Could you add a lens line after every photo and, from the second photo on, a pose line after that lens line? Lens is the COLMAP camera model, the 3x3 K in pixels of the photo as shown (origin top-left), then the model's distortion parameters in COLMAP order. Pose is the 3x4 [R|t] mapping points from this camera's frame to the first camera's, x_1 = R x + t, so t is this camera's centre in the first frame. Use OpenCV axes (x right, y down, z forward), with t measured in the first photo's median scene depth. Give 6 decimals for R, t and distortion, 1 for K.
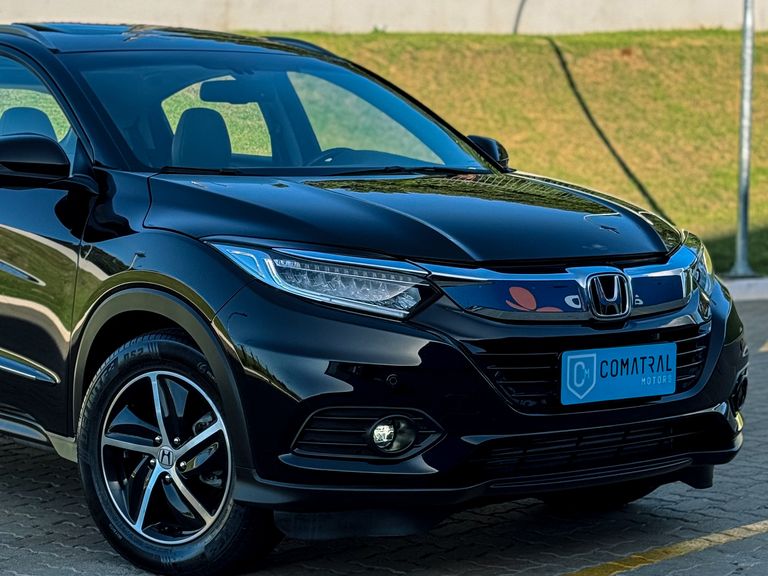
lens RADIAL K [[1954.4, 0, 384.0], [0, 1954.4, 288.0], [0, 0, 1]] dist [0.137032, 0.828323]
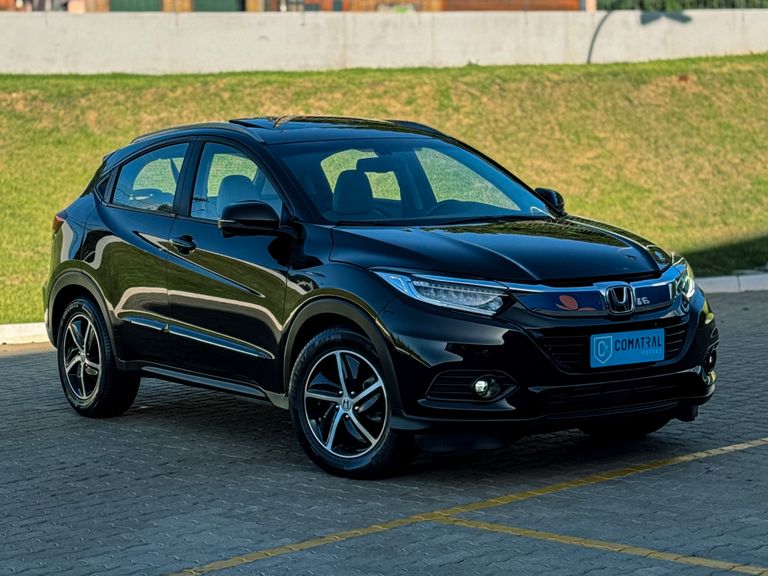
lens RADIAL K [[1954.4, 0, 384.0], [0, 1954.4, 288.0], [0, 0, 1]] dist [0.137032, 0.828323]
pose [[0.998705, -0.014644, -0.048732, -0.000614], [0.015059, 0.999853, 0.008146, -0.020614], [0.048605, -0.008869, 0.998779, -0.582278]]
